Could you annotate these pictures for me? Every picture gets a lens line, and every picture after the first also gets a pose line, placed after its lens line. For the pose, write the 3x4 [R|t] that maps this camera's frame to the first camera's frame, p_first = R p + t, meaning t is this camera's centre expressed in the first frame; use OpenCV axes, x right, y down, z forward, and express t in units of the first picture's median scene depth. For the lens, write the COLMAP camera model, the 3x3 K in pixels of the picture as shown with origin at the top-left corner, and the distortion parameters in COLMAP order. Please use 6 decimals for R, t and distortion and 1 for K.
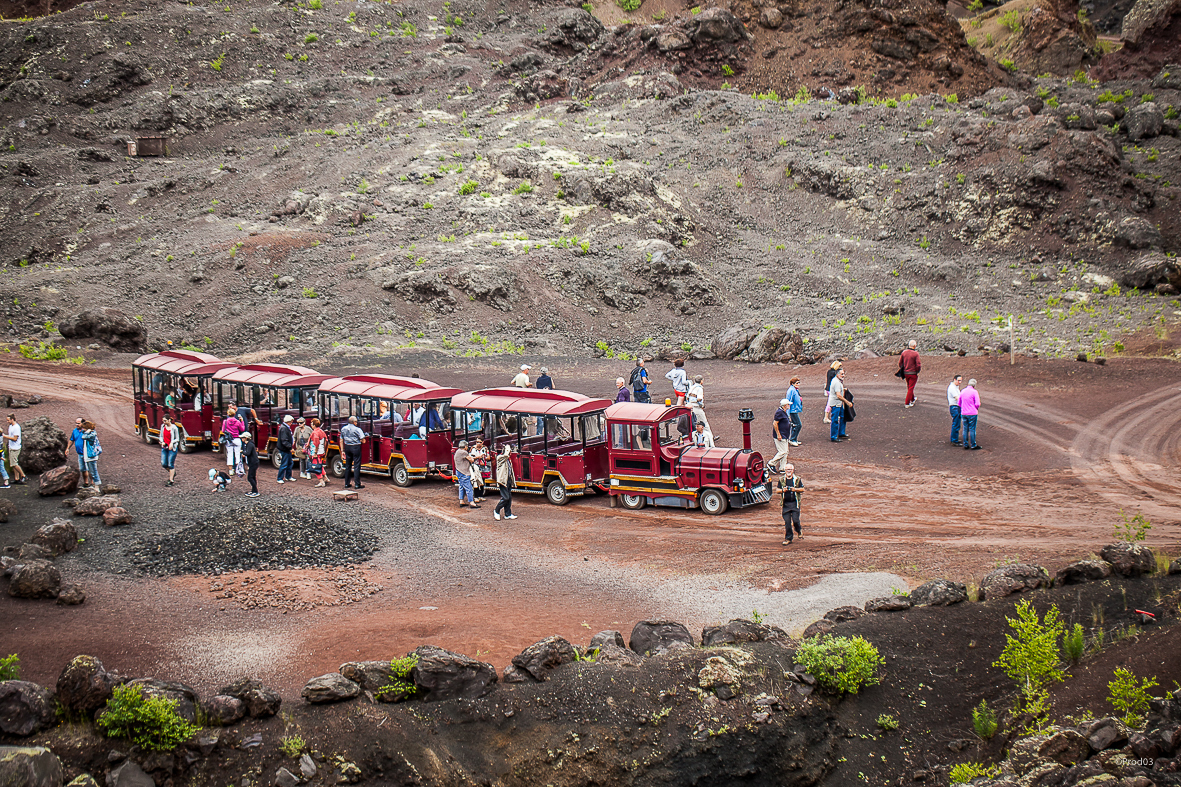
lens RADIAL K [[3372.4, 0, 590.5], [0, 3372.4, 393.5], [0, 0, 1]] dist [0.003325, 0.585529]
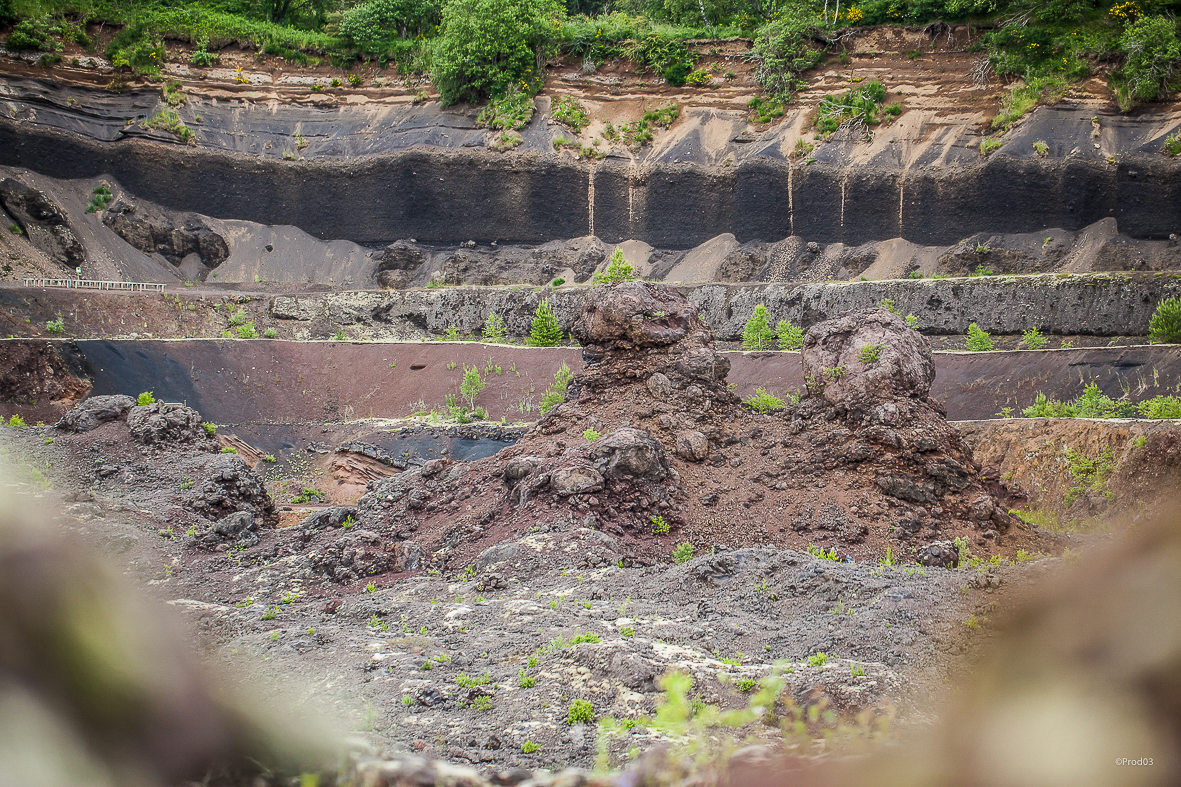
lens RADIAL K [[3372.4, 0, 590.5], [0, 3372.4, 393.5], [0, 0, 1]] dist [0.003325, 0.585529]
pose [[0.929549, 0.003658, 0.368680, -0.204636], [0.056642, 0.986664, -0.152600, -0.024398], [-0.364322, 0.162732, 0.916945, 0.421153]]
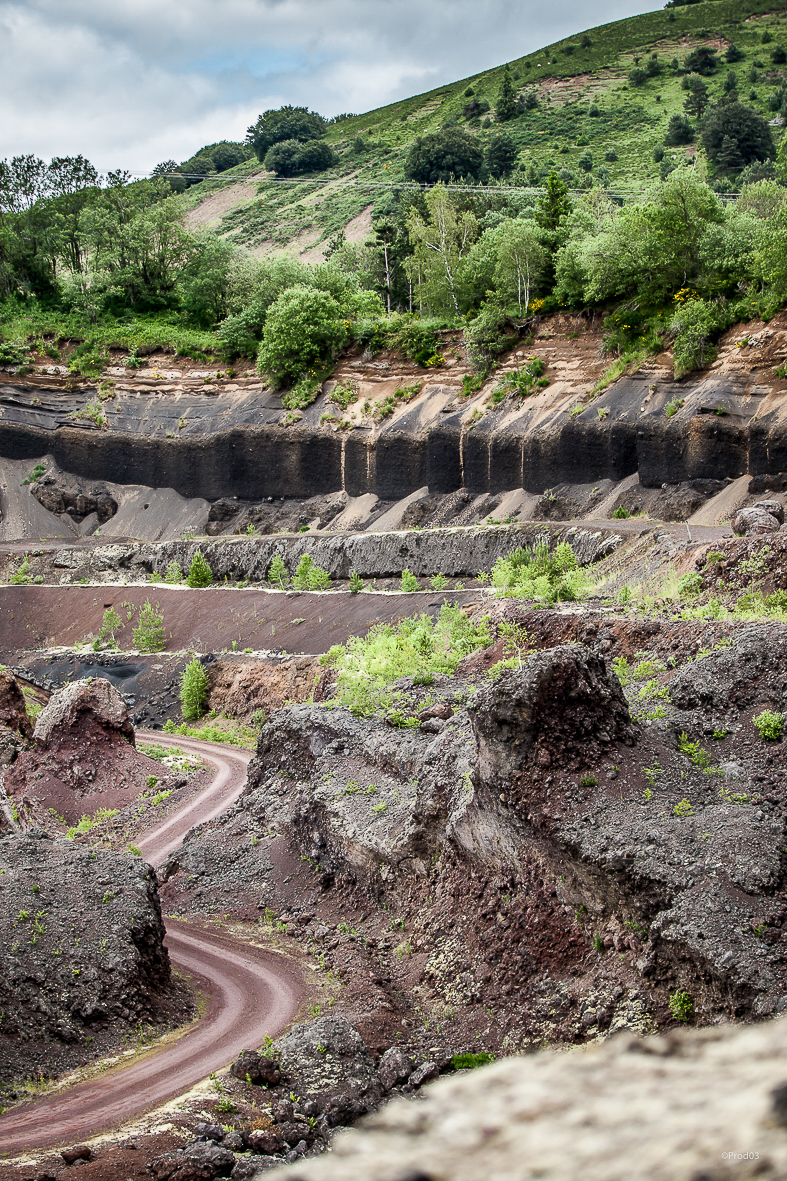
lens RADIAL K [[2592.7, 0, 393.5], [0, 2592.7, 590.5], [0, 0, 1]] dist [-0.322993, 0.283206]
pose [[0.998926, -0.023272, 0.040064, 0.282055], [0.029205, 0.987557, -0.154524, -0.039174], [-0.035969, 0.155528, 0.987176, 0.354570]]
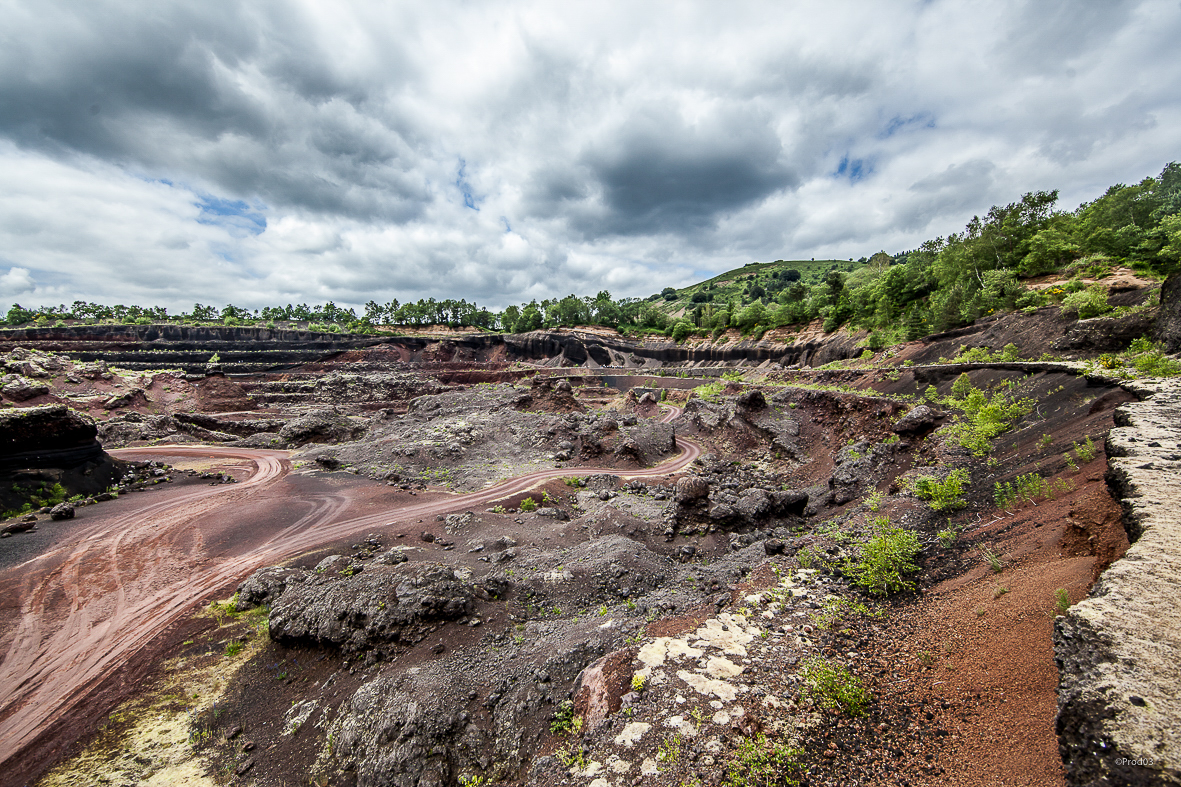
lens RADIAL K [[473.9, 0, 590.5], [0, 473.9, 393.5], [0, 0, 1]] dist [-0.017489, 0.000059]
pose [[0.988848, 0.013005, -0.148361, 0.237183], [-0.031014, 0.992322, -0.119732, -0.034429], [0.145665, 0.122998, 0.981658, 0.324042]]
